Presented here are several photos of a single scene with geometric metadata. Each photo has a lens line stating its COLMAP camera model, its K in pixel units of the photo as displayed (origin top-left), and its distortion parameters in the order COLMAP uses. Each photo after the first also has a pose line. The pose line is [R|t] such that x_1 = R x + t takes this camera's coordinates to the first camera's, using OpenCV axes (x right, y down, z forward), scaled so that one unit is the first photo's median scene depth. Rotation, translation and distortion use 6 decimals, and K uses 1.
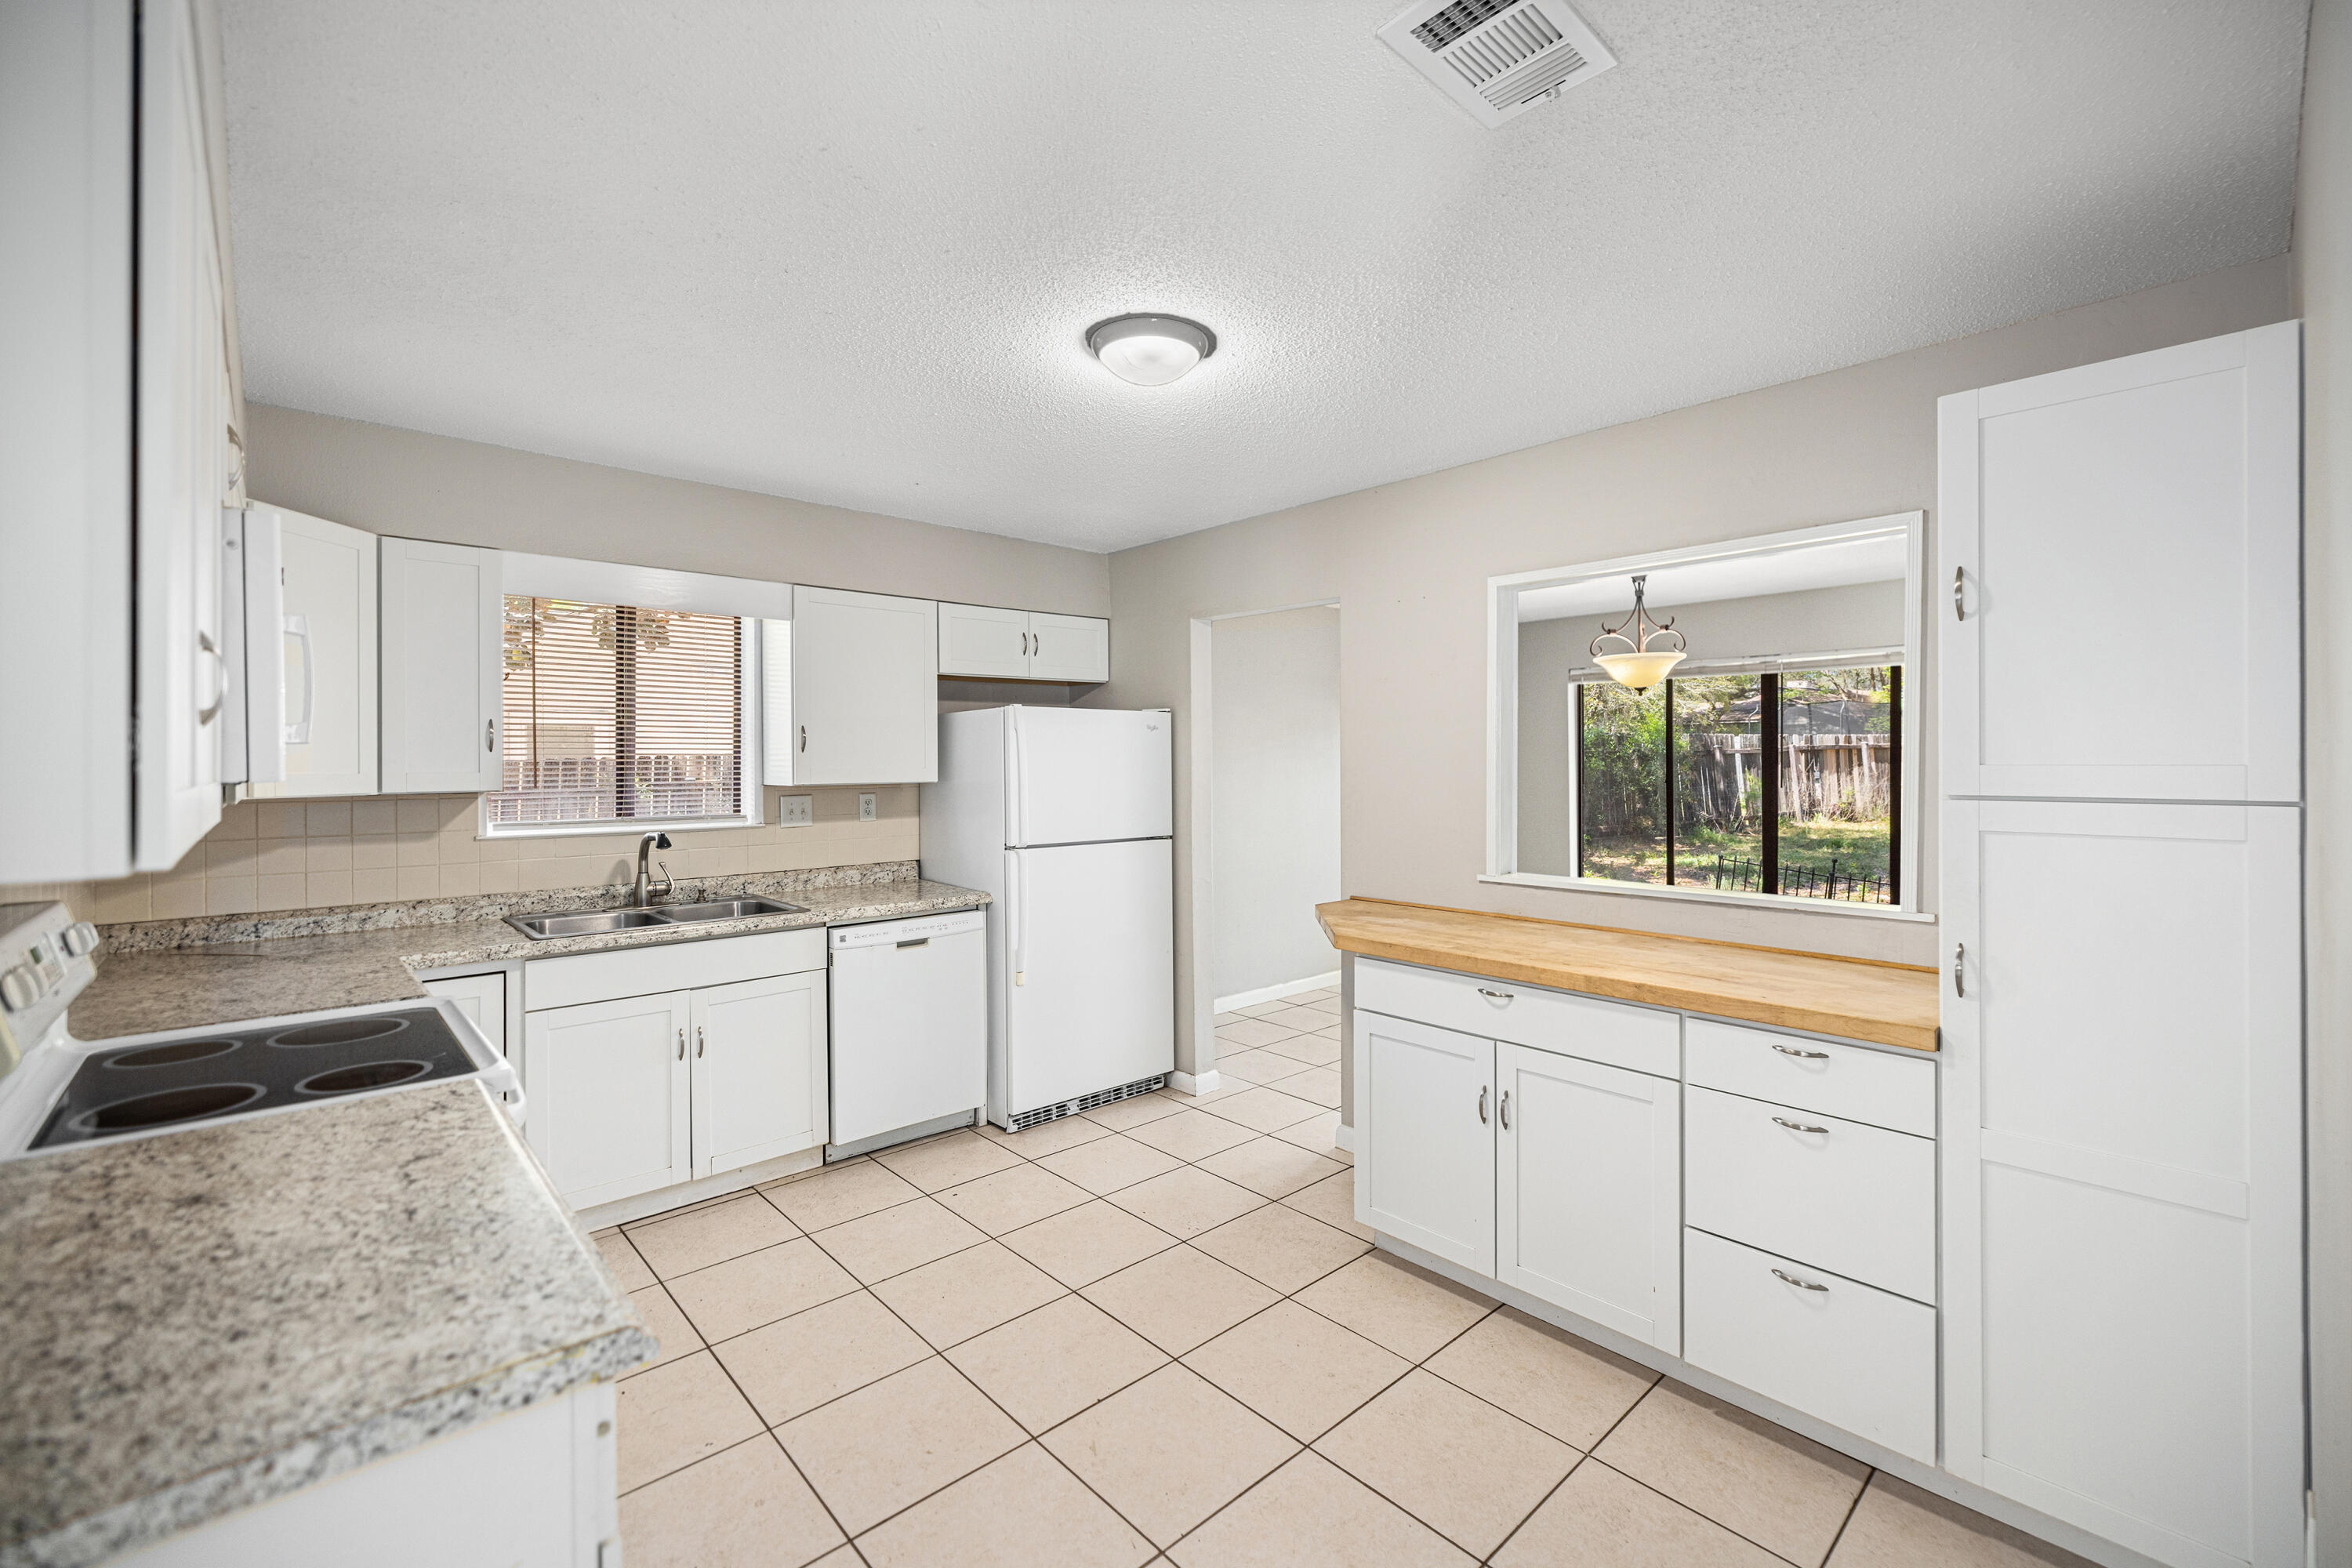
lens RADIAL K [[996.0, 0, 1170.0], [0, 996.0, 757.6], [0, 0, 1]] dist [-0.000681, -0.000340]
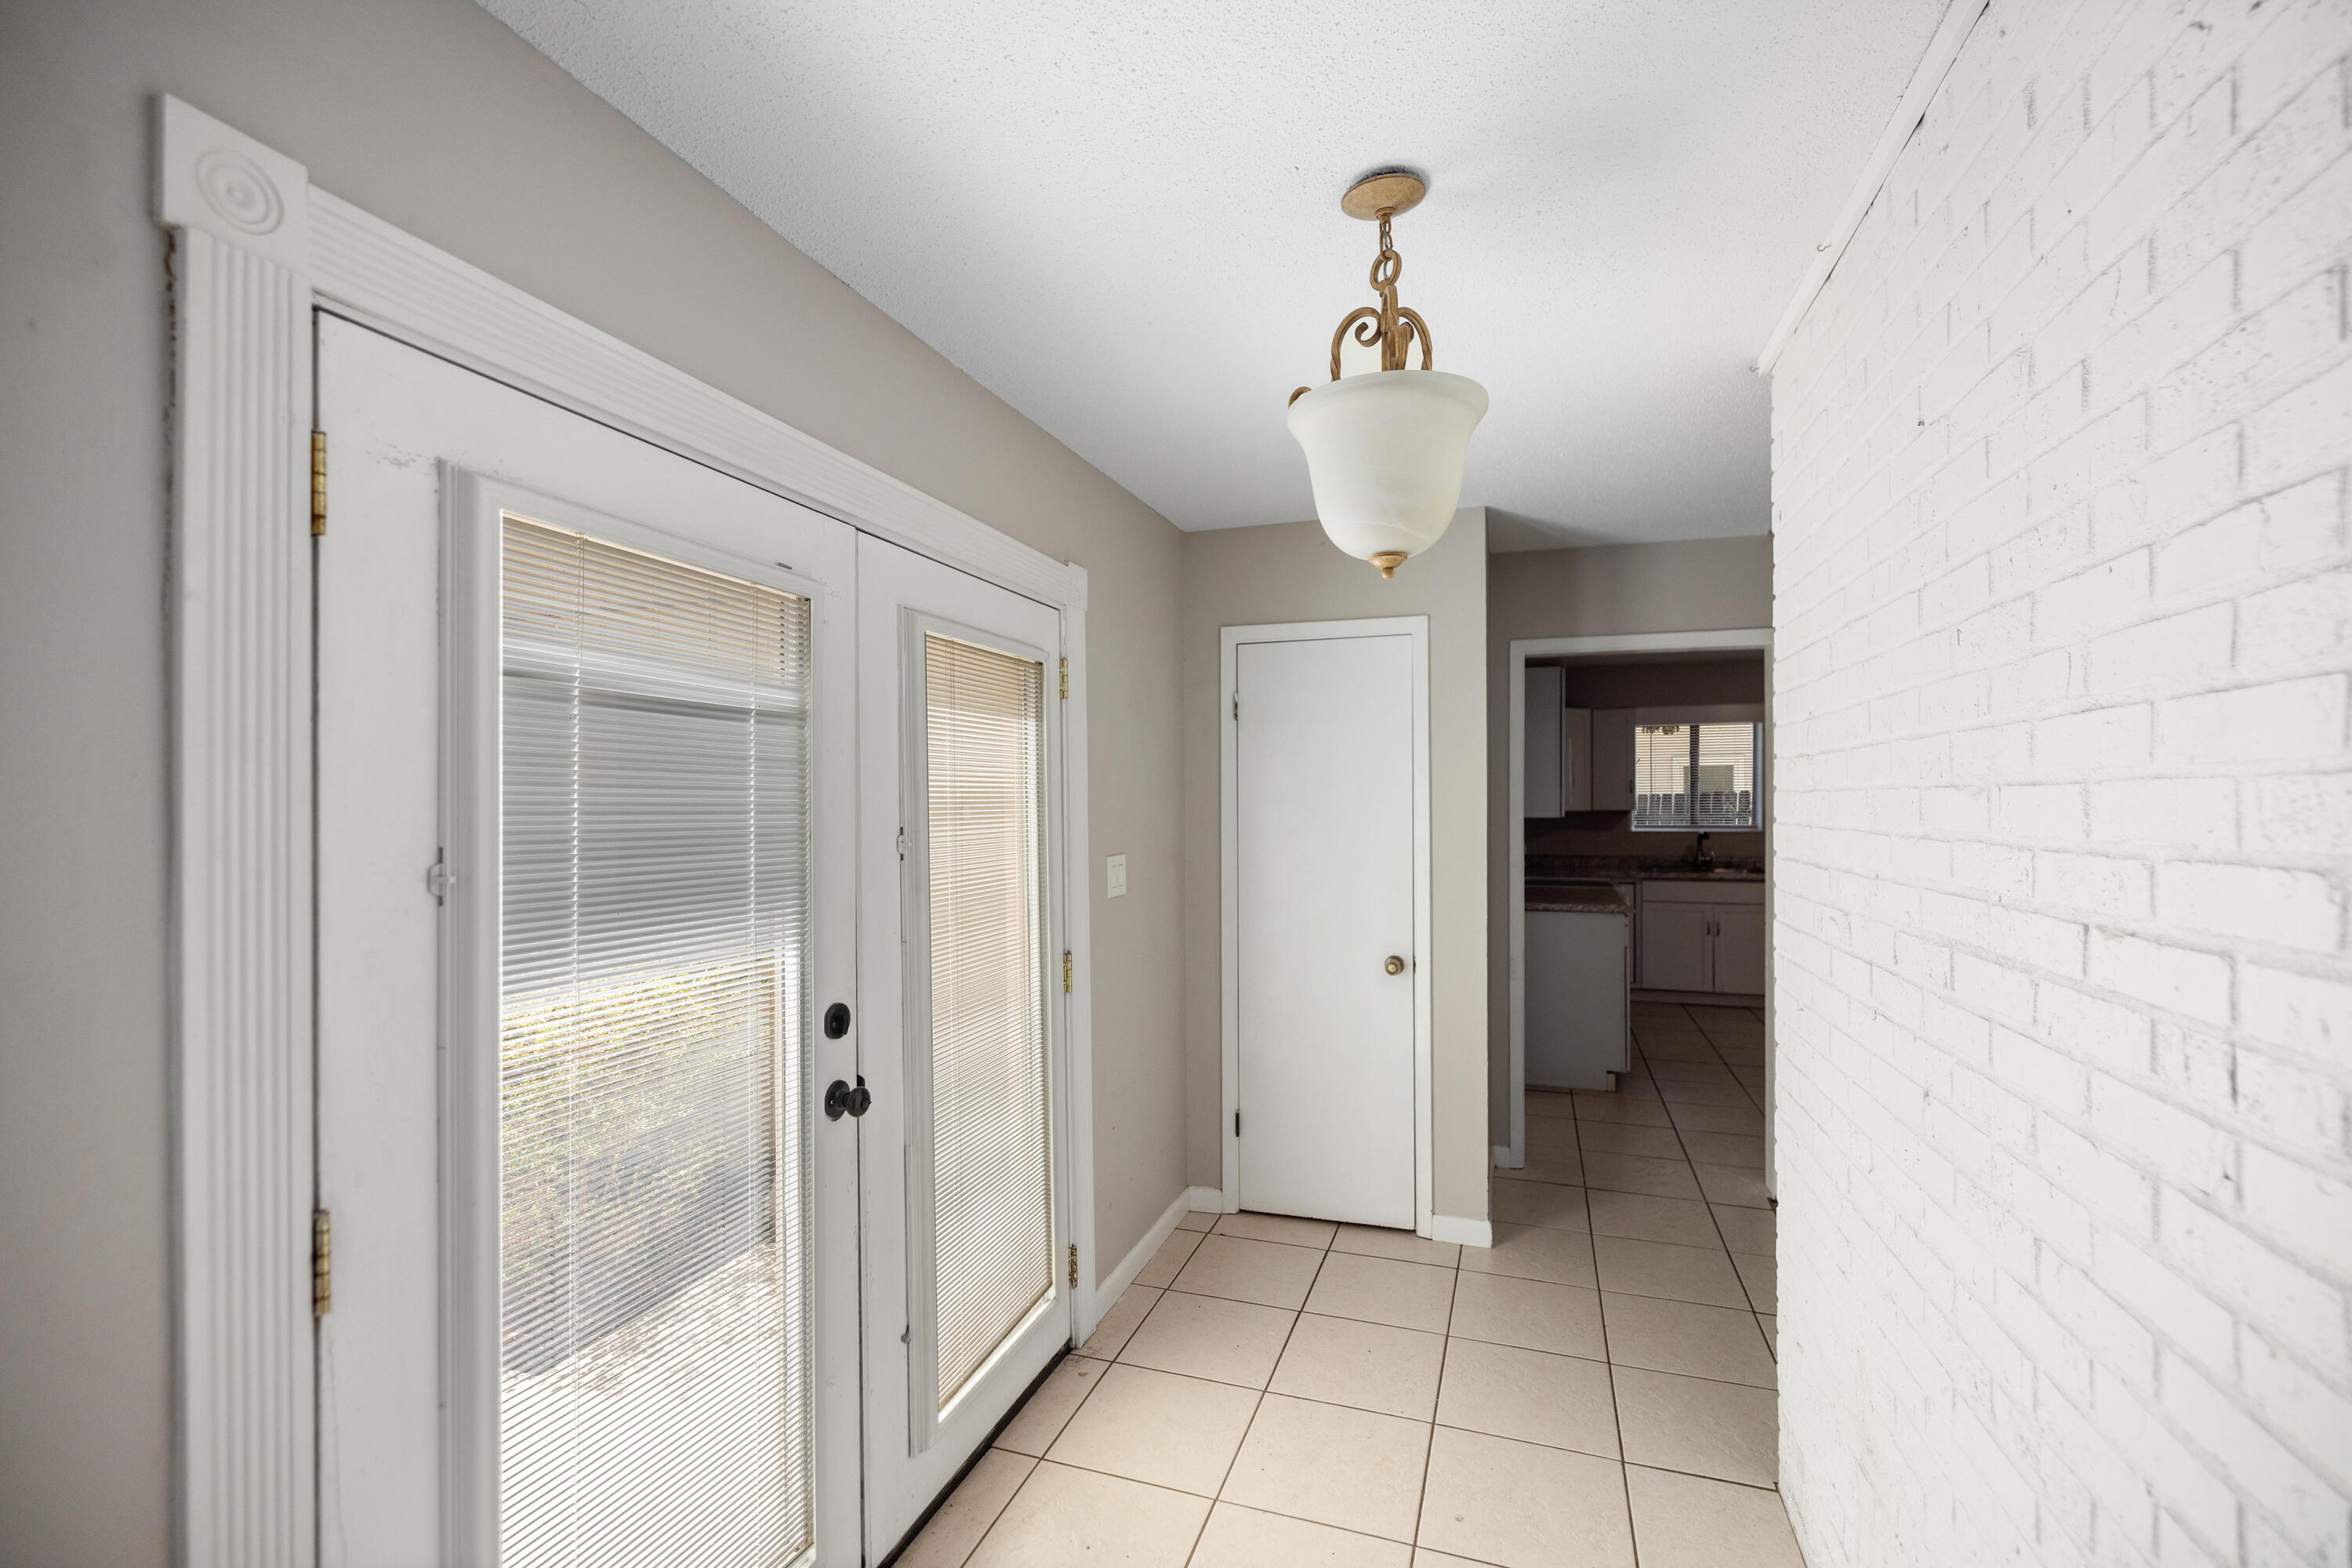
lens RADIAL K [[1017.6, 0, 1188.1], [0, 1017.6, 782.7], [0, 0, 1]] dist [-0.000177, -0.000165]
pose [[0.497355, 0.000453, -0.867547, 0.797694], [-0.002683, 0.999996, -0.001016, -0.023406], [0.867543, 0.002833, 0.497354, -1.001462]]
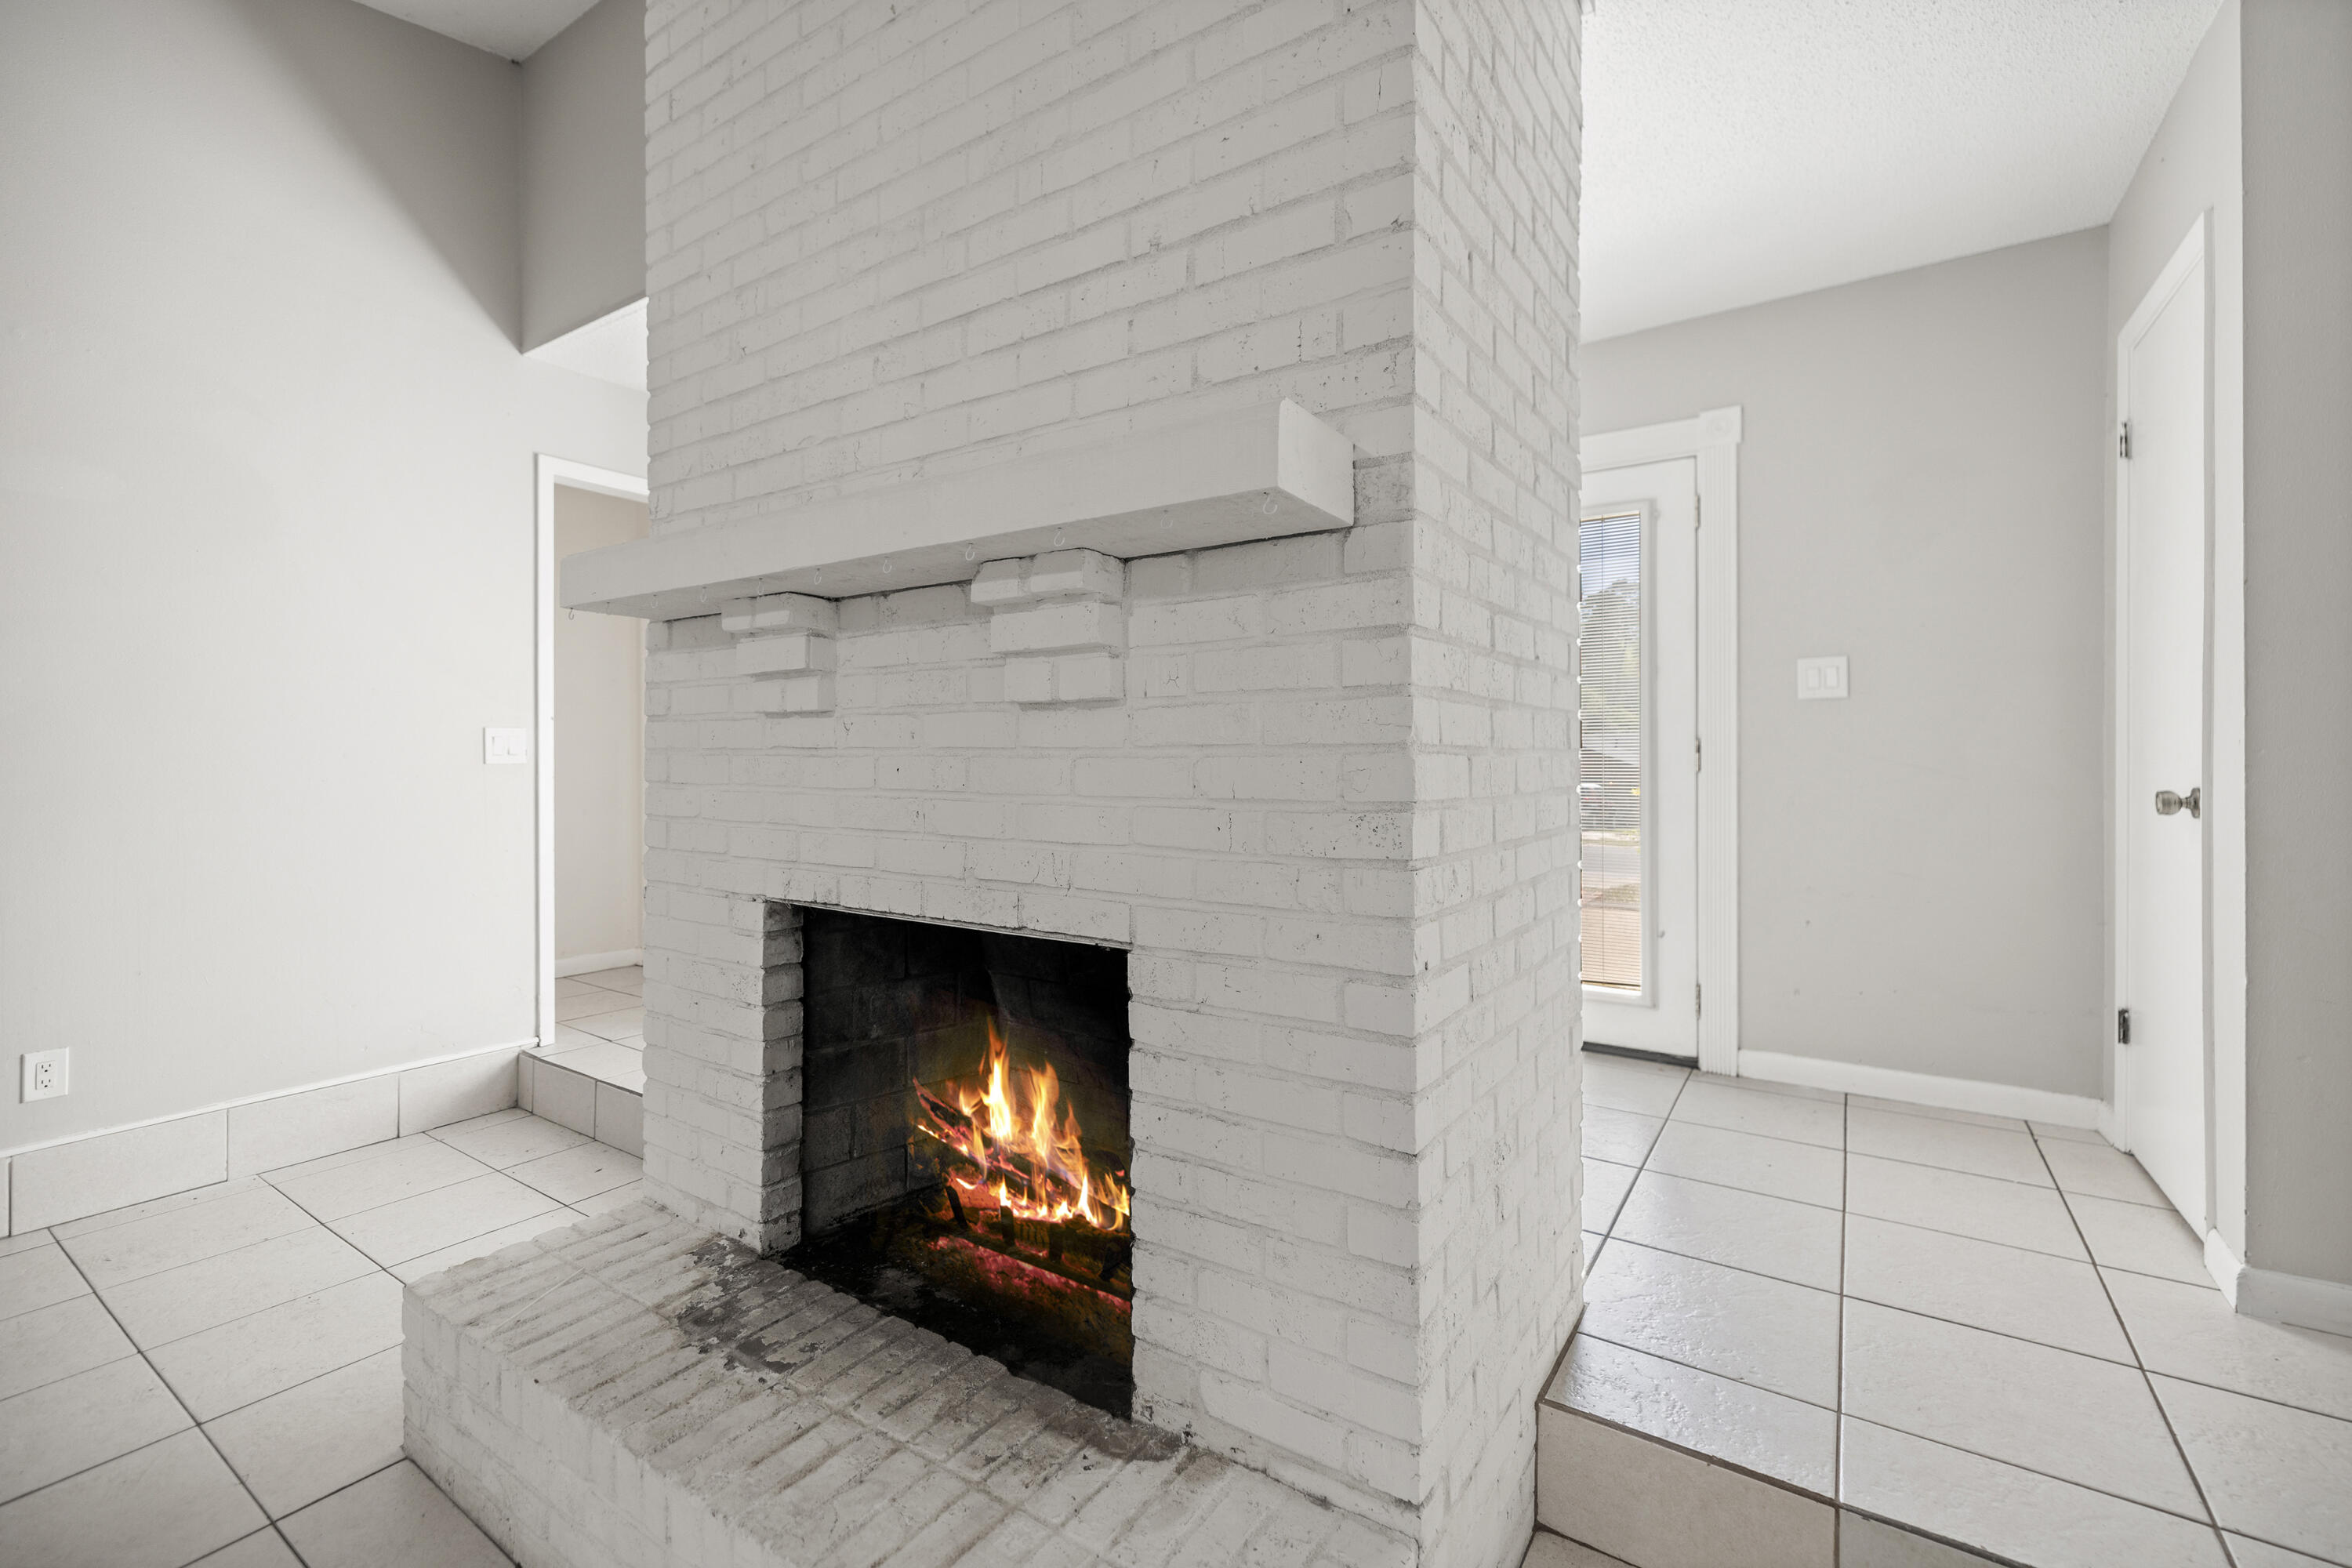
lens RADIAL K [[996.0, 0, 1170.0], [0, 996.0, 757.6], [0, 0, 1]] dist [-0.000681, -0.000340]
pose [[-0.969723, 0.005508, -0.244145, 0.765705], [0.007223, 0.999955, -0.006128, 0.126448], [0.244101, -0.007706, -0.969719, 0.078643]]
